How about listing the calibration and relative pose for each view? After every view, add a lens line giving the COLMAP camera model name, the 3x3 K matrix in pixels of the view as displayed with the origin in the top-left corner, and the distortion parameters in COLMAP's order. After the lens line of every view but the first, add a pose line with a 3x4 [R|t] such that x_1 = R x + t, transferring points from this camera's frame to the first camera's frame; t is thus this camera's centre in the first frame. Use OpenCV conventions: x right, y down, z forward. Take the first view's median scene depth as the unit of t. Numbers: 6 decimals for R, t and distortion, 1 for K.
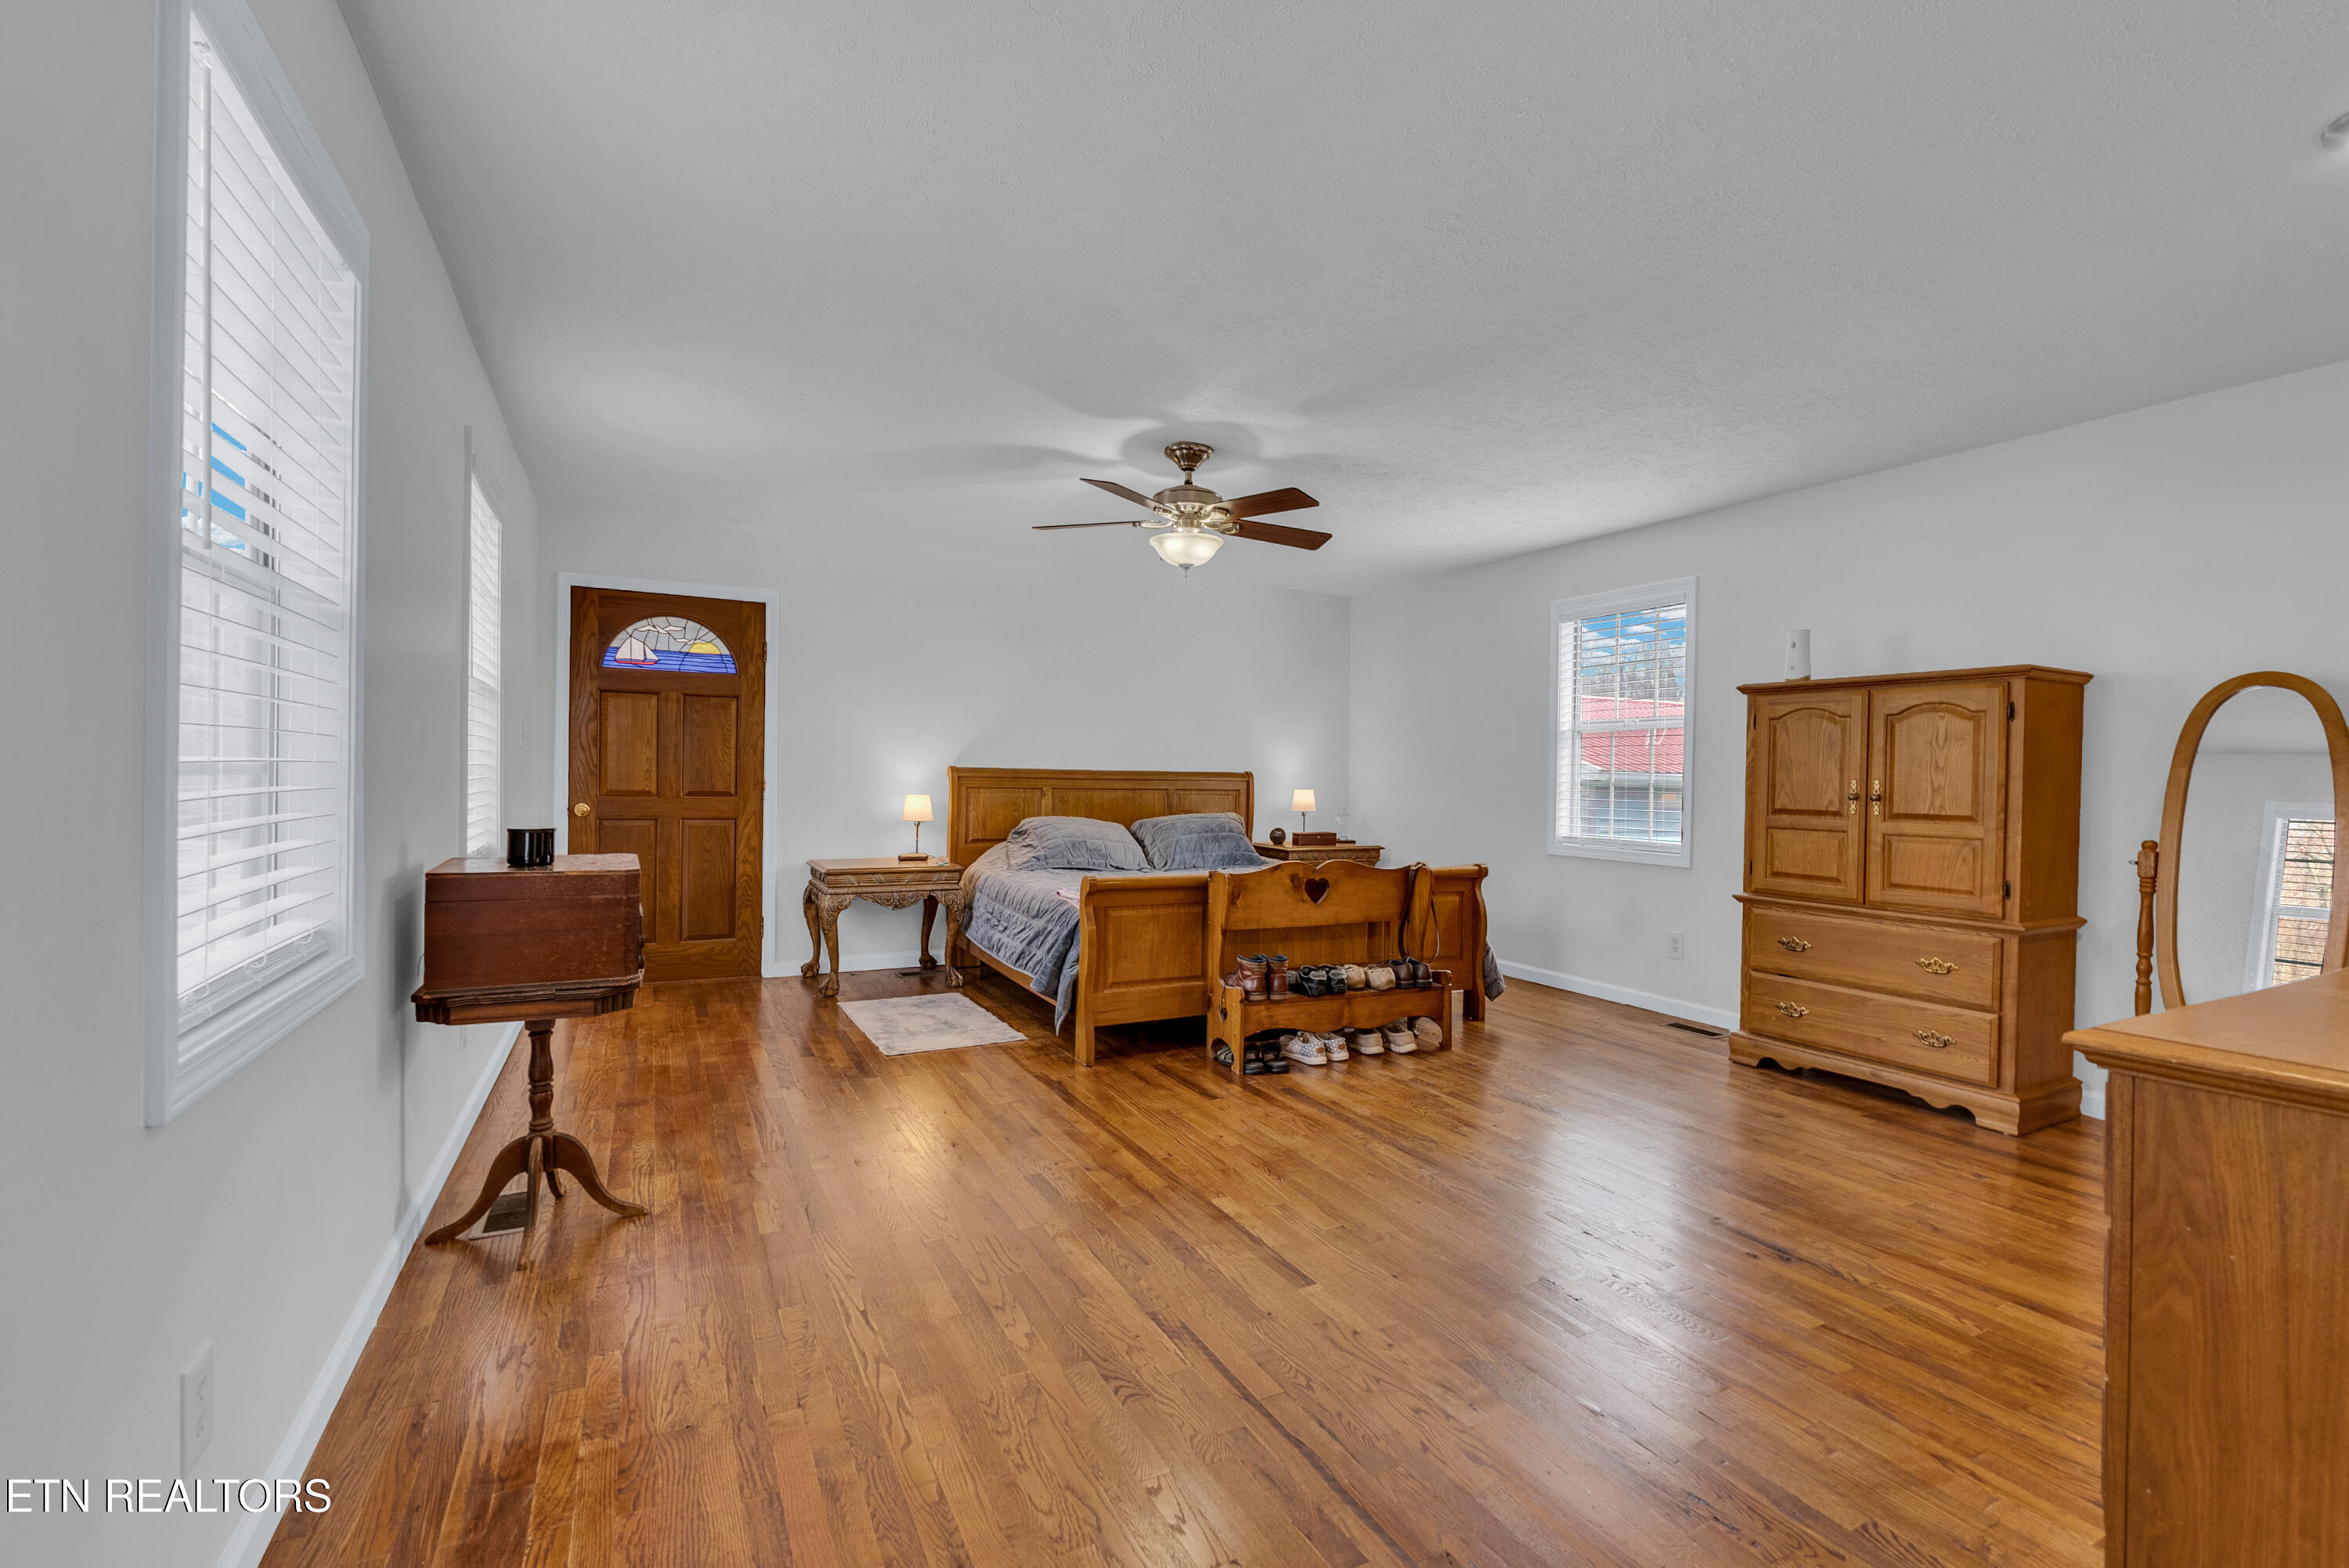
lens RADIAL K [[1027.1, 0, 1185.4], [0, 1027.1, 784.0], [0, 0, 1]] dist [-0.006726, 0.000947]
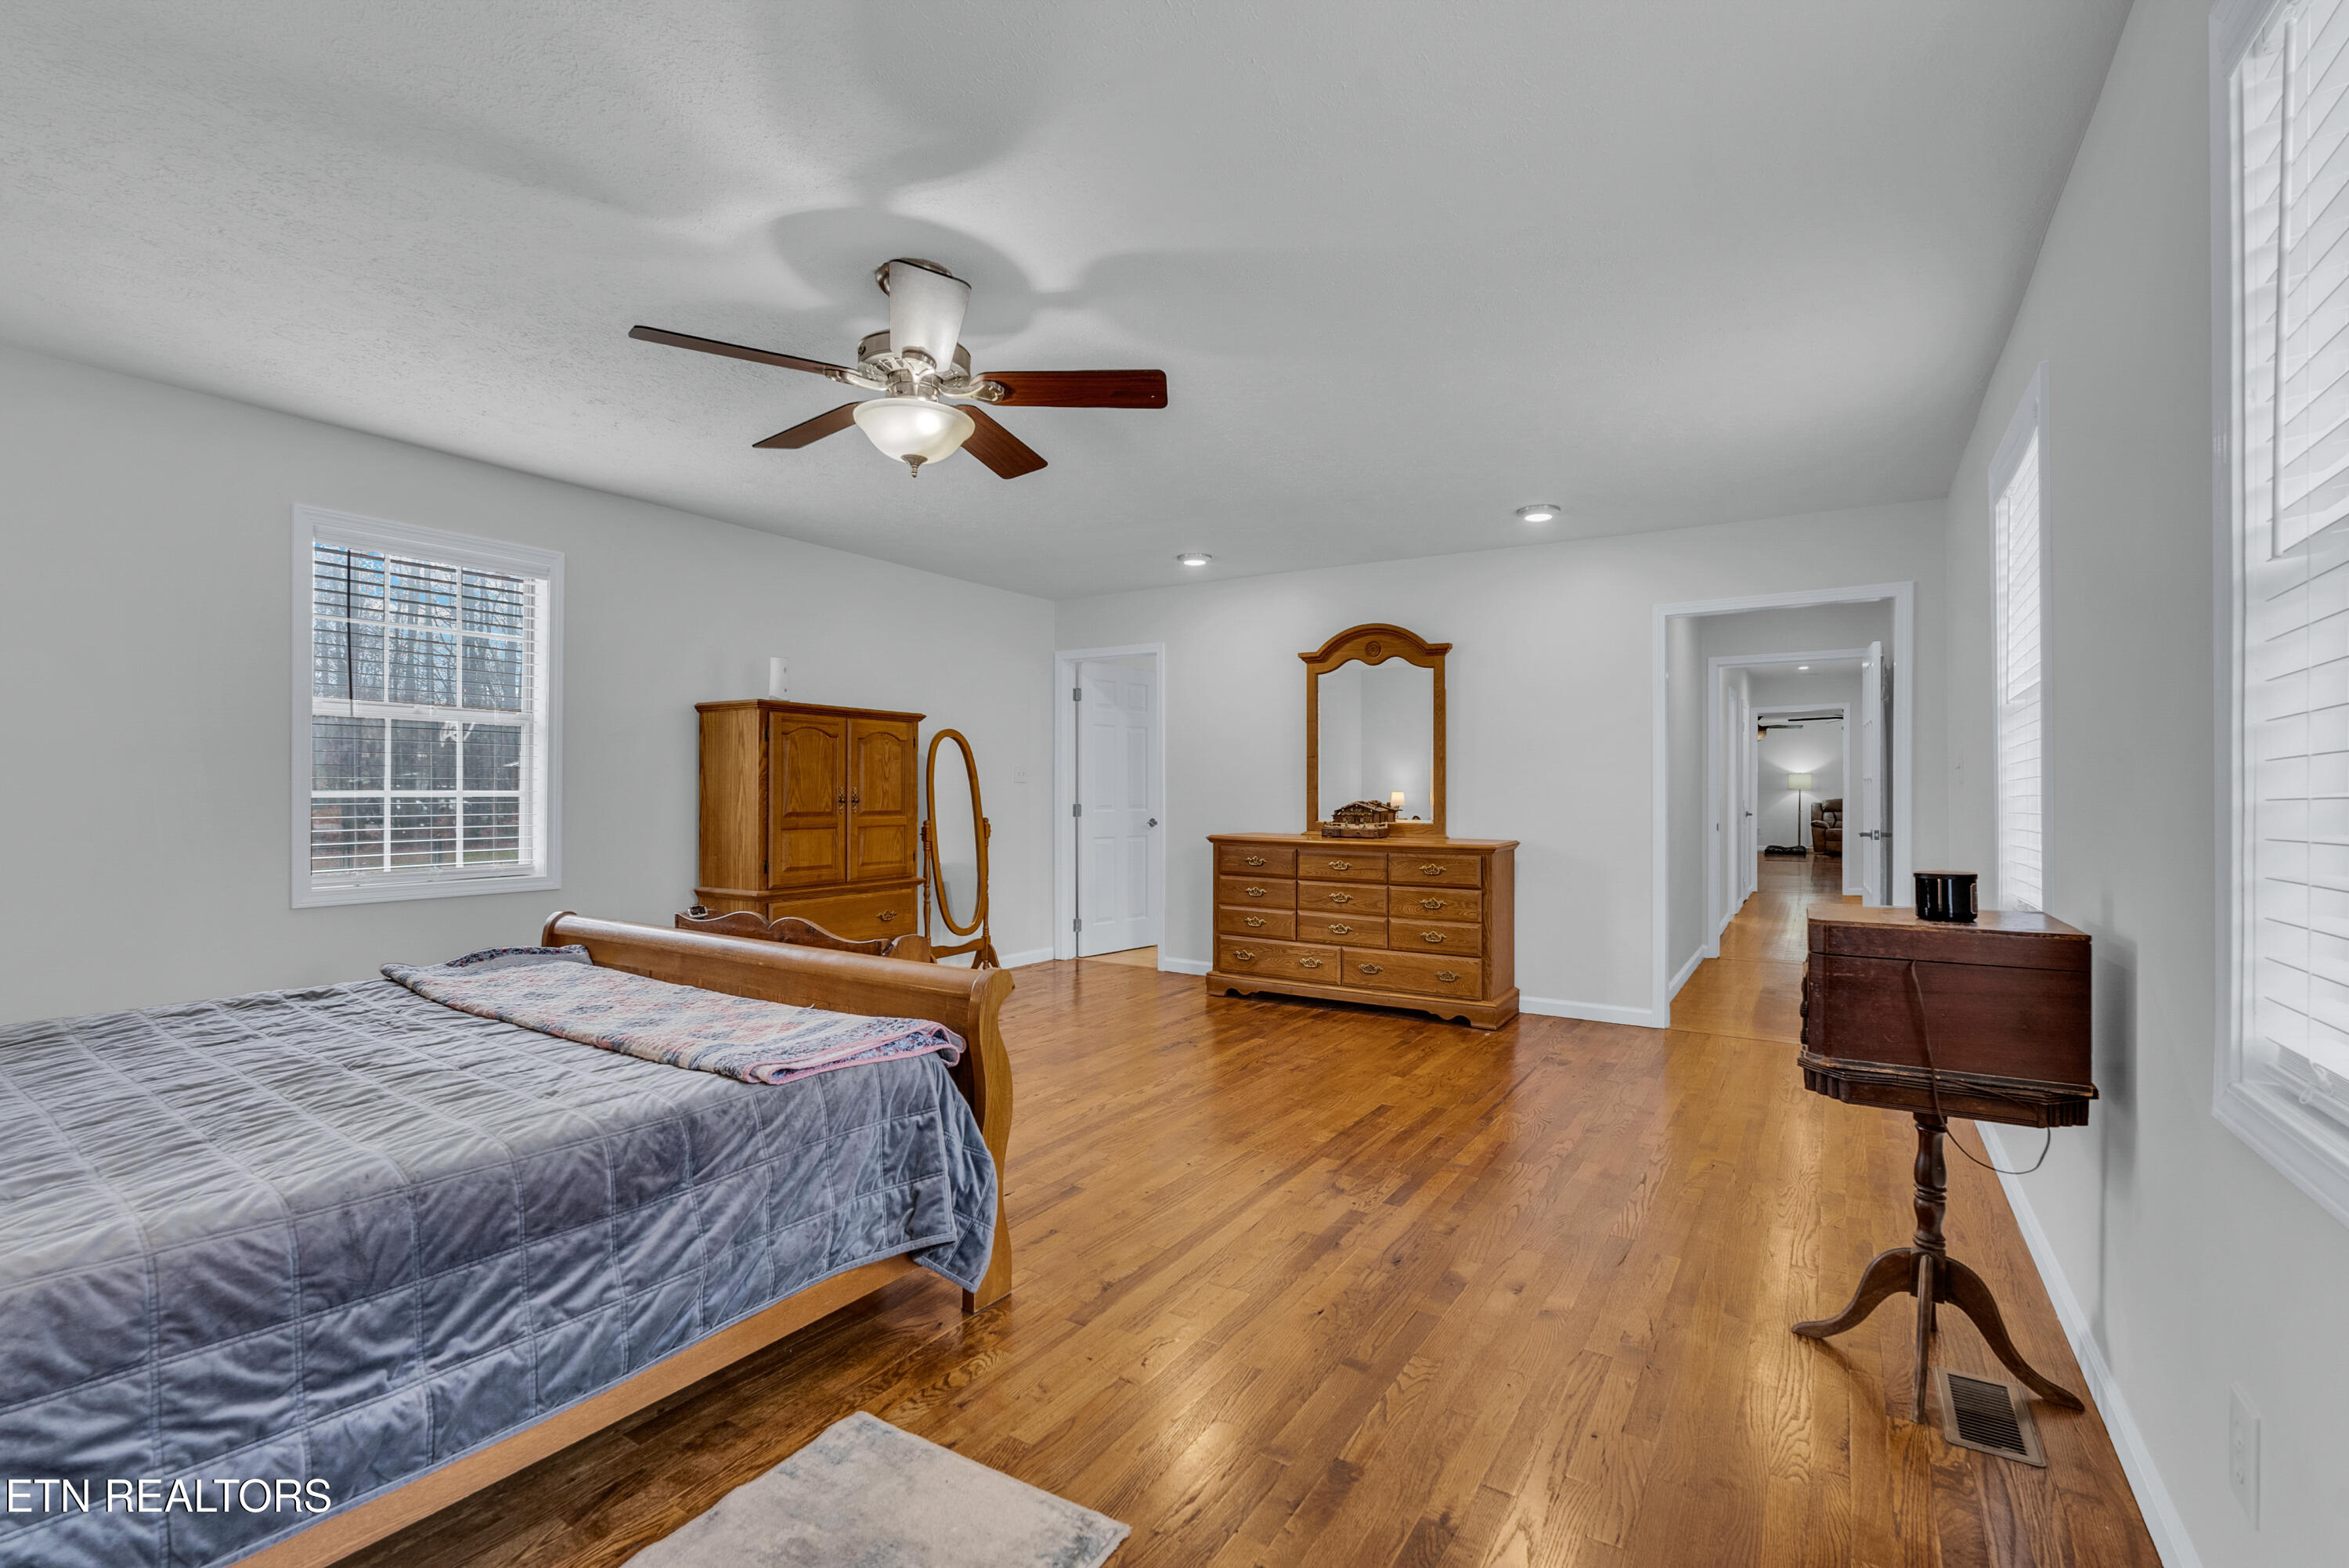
lens RADIAL K [[1027.1, 0, 1186.3], [0, 1027.1, 789.6], [0, 0, 1]] dist [-0.006726, 0.000947]
pose [[-0.500281, -0.014884, 0.865735, -0.724073], [-0.005975, 0.999888, 0.013737, -0.022223], [-0.865842, 0.001700, -0.500314, 1.345252]]
